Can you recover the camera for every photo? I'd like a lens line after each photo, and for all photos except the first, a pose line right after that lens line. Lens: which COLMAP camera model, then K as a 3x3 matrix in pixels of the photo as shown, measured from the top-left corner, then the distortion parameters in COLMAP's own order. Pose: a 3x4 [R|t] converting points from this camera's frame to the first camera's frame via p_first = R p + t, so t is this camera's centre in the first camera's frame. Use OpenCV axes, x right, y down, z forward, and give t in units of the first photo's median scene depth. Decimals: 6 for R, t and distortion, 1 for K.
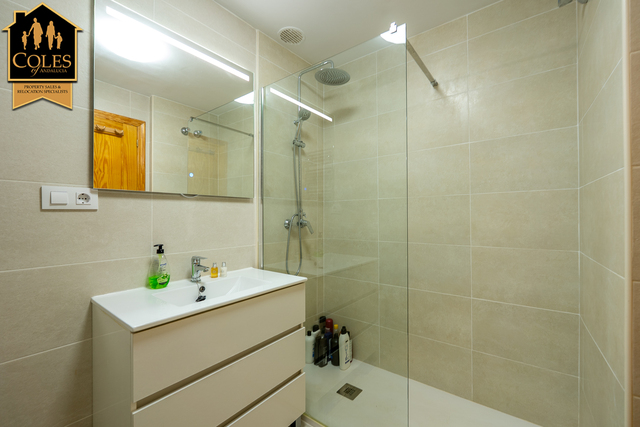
lens RADIAL K [[272.5, 0, 318.1], [0, 272.5, 213.4], [0, 0, 1]] dist [-0.002603, -0.000774]
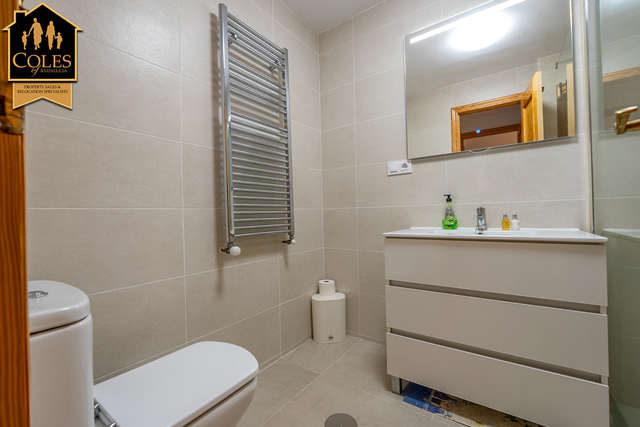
lens RADIAL K [[272.5, 0, 318.4], [0, 272.5, 214.7], [0, 0, 1]] dist [-0.002603, -0.000774]
pose [[0.029564, -0.003519, -0.999557, 0.732821], [0.027132, 0.999628, -0.002717, 0.214561], [0.999195, -0.027039, 0.029649, 0.395443]]
